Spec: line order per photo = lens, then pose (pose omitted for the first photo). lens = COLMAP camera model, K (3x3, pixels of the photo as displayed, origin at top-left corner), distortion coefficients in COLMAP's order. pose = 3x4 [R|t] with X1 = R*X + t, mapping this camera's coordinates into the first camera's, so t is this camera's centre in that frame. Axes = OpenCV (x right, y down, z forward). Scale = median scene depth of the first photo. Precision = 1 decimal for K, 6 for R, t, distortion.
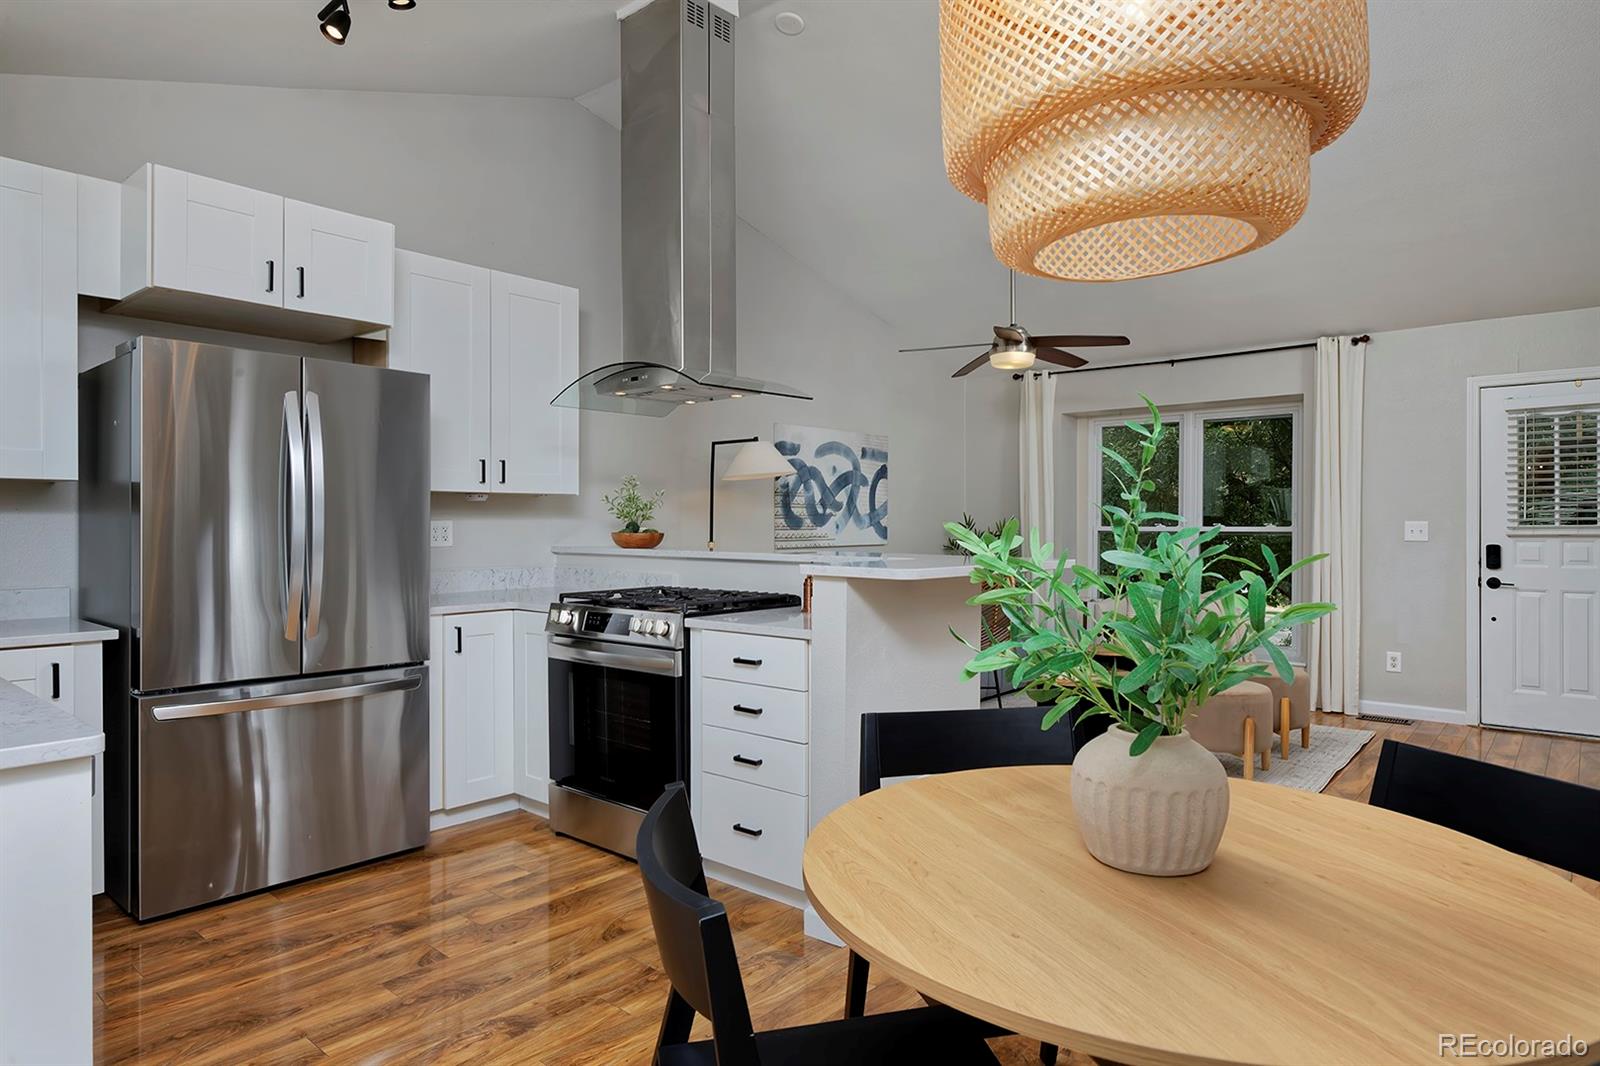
lens RADIAL K [[946.8, 0, 801.1], [0, 946.8, 524.9], [0, 0, 1]] dist [-0.002124, -0.002413]
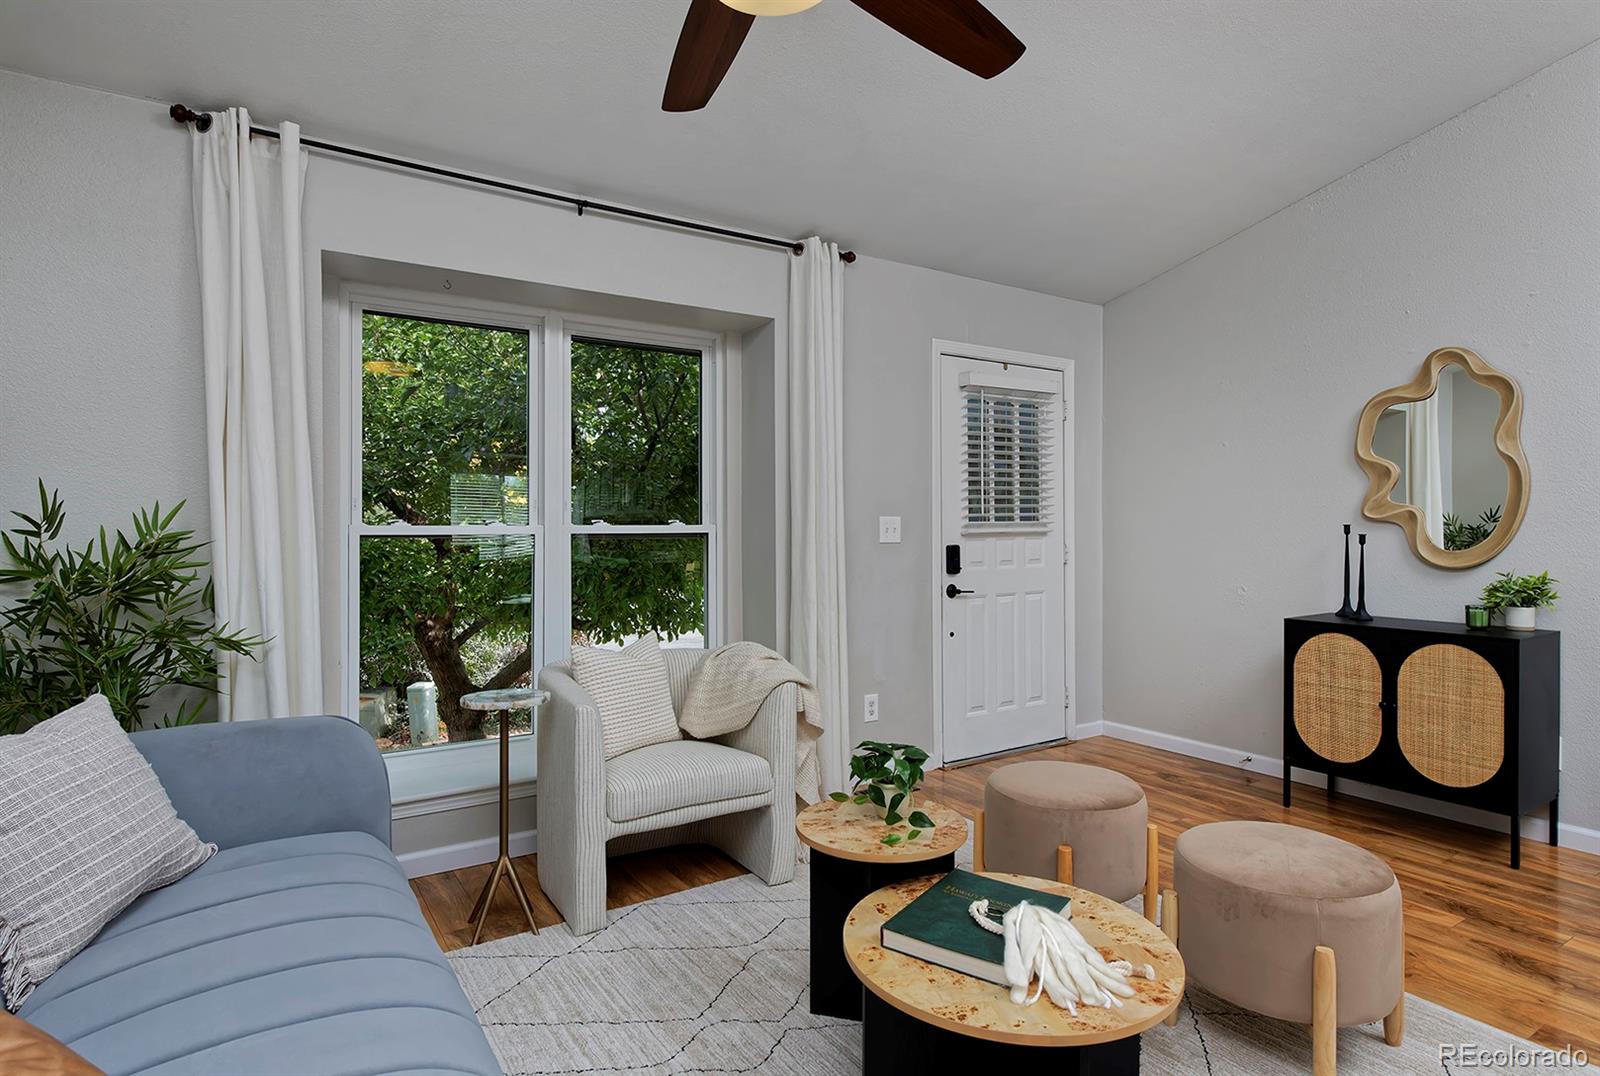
lens RADIAL K [[847.6, 0, 813.6], [0, 847.6, 527.1], [0, 0, 1]] dist [-0.013157, 0.004845]
pose [[0.284115, -0.001547, 0.958789, -0.015785], [0.003137, 0.999995, 0.000684, 0.003608], [-0.958785, 0.002813, 0.284118, 0.818799]]
